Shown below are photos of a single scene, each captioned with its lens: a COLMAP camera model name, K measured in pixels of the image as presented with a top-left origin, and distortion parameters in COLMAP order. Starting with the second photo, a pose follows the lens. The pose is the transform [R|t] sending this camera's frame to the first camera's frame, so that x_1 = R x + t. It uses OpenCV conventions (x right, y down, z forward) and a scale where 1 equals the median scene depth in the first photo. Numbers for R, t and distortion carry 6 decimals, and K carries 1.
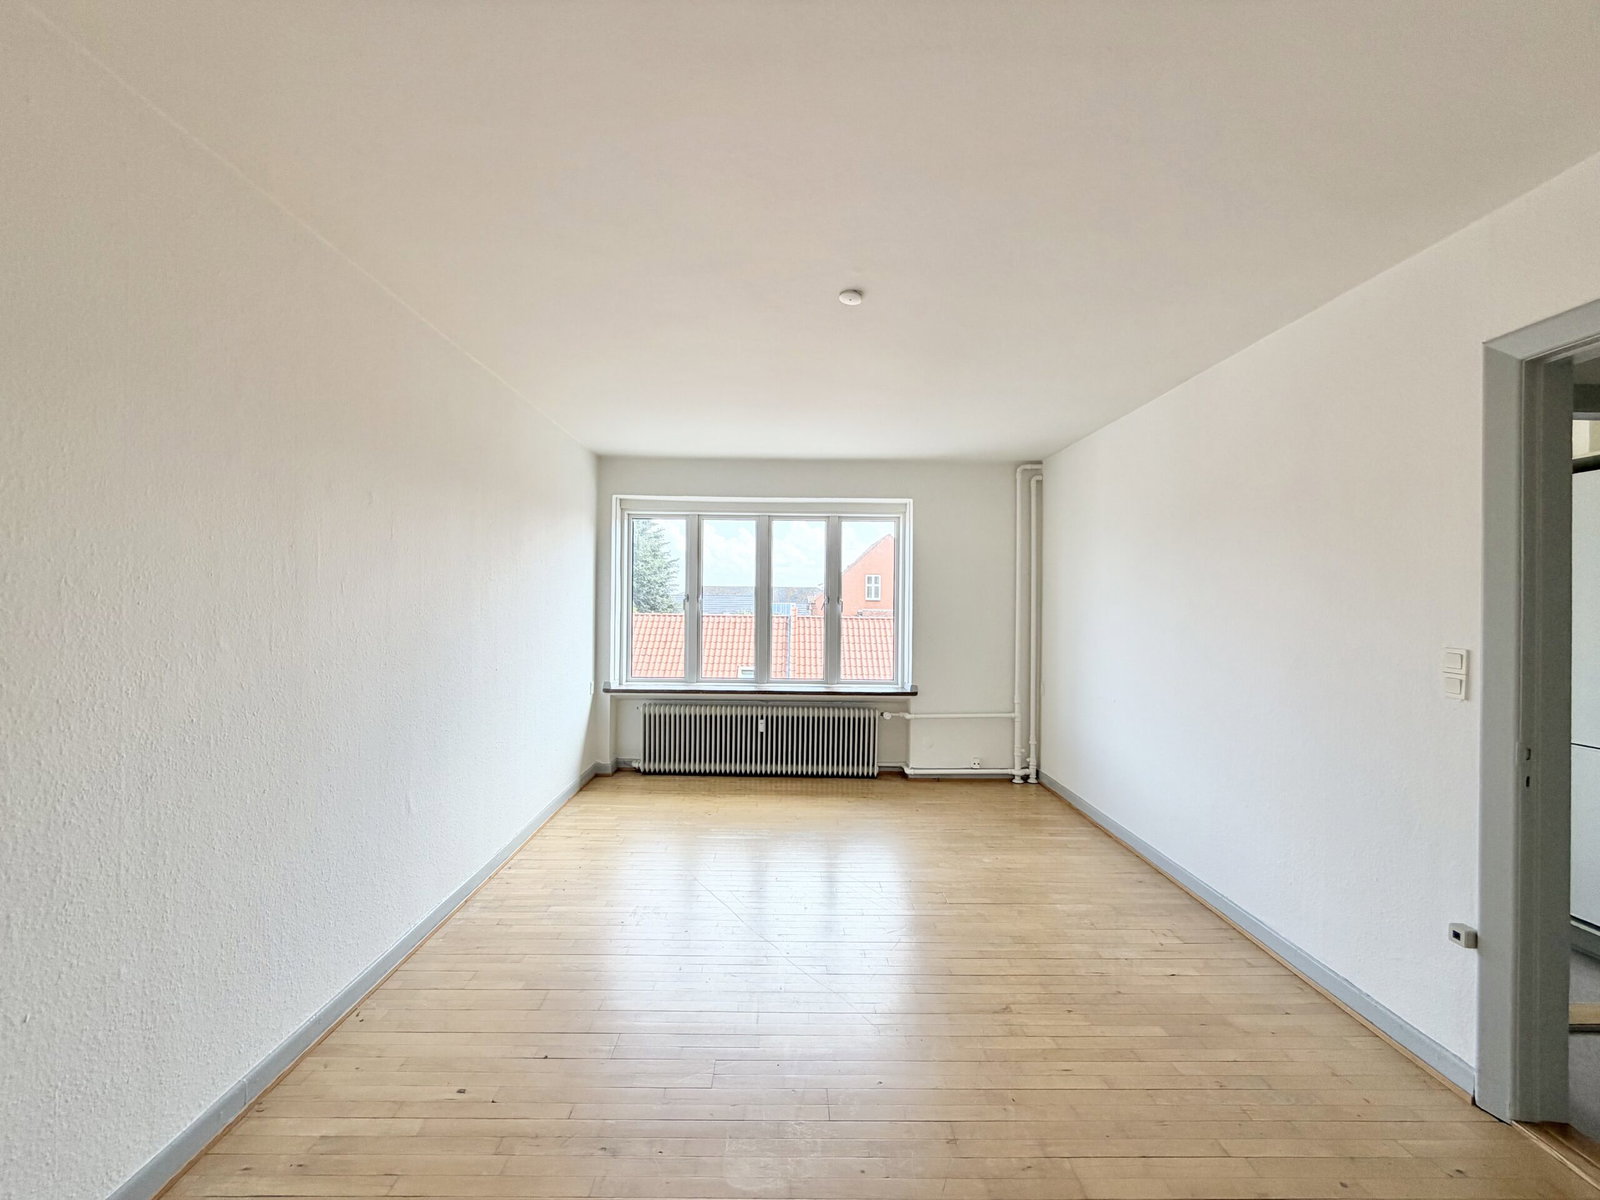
lens RADIAL K [[641.1, 0, 792.0], [0, 641.1, 599.9], [0, 0, 1]] dist [-0.000036, -0.000562]
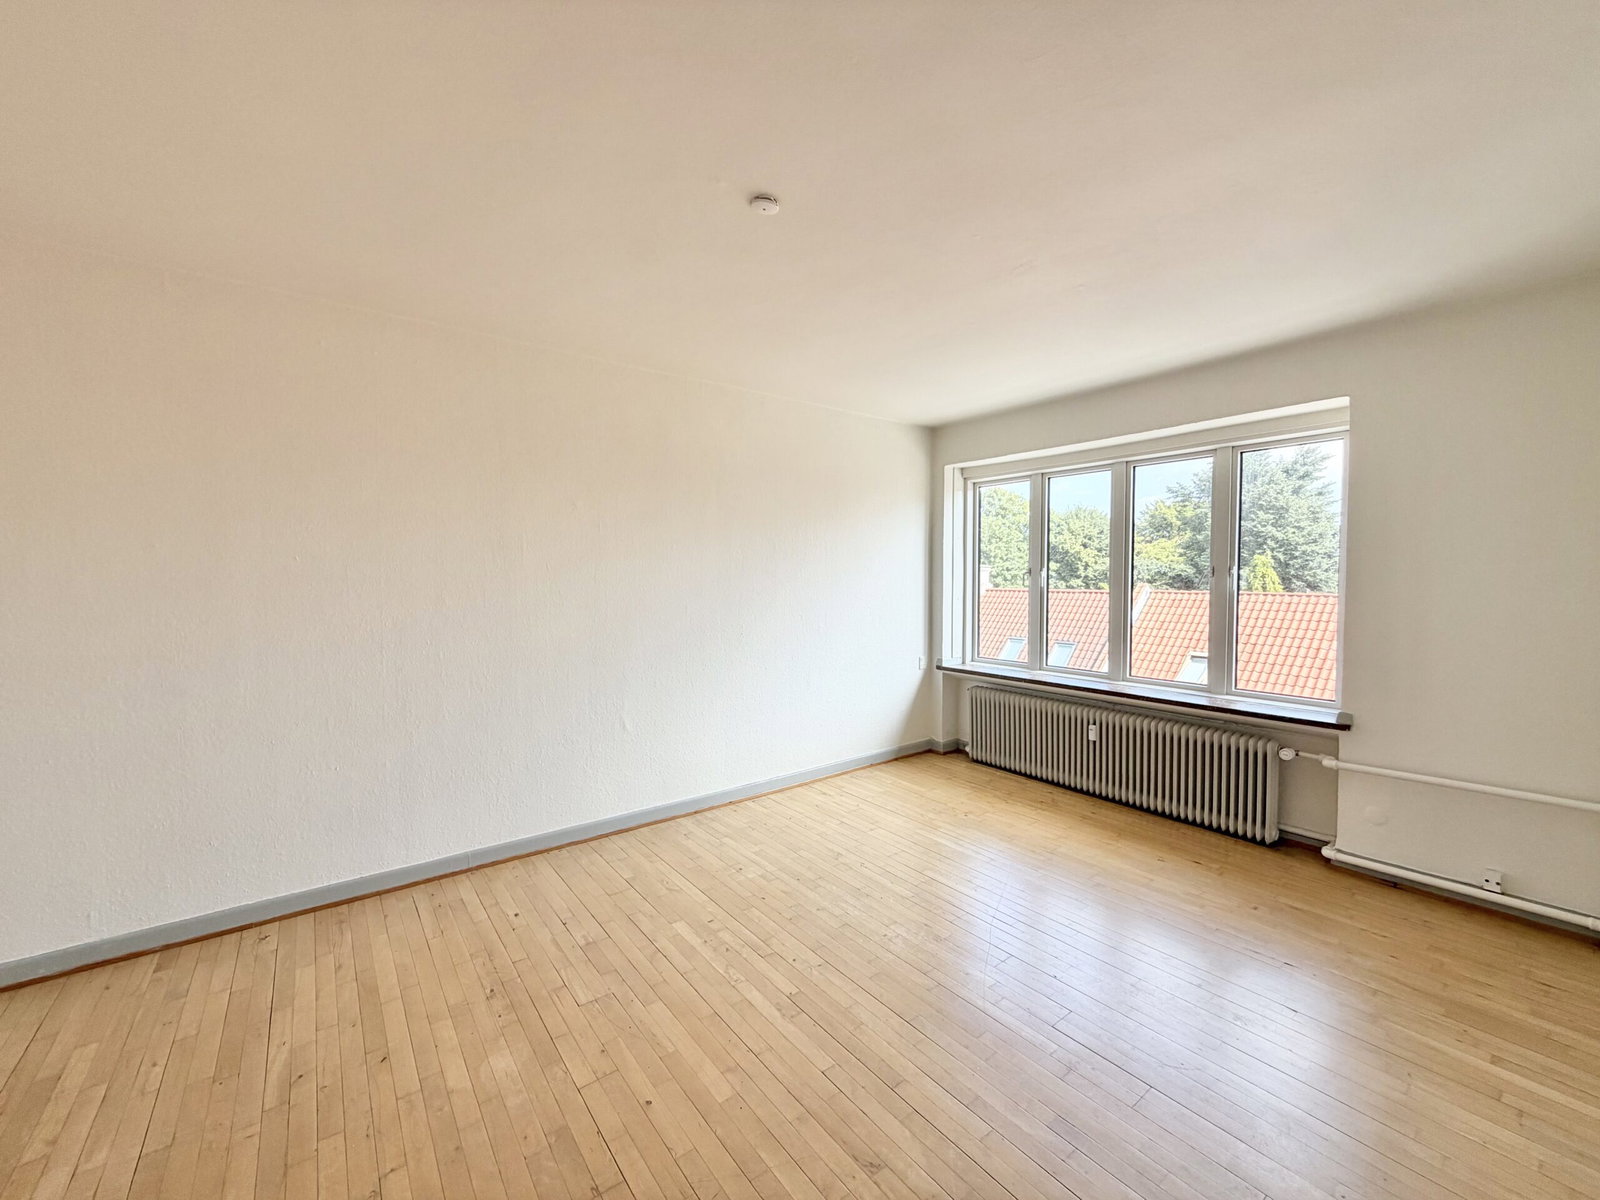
lens RADIAL K [[641.1, 0, 792.0], [0, 641.1, 599.9], [0, 0, 1]] dist [-0.000036, -0.000562]
pose [[0.592471, 0.019570, -0.805354, 0.364076], [0.008241, 0.999505, 0.030350, 0.006389], [0.805549, -0.024618, 0.592017, 0.240258]]
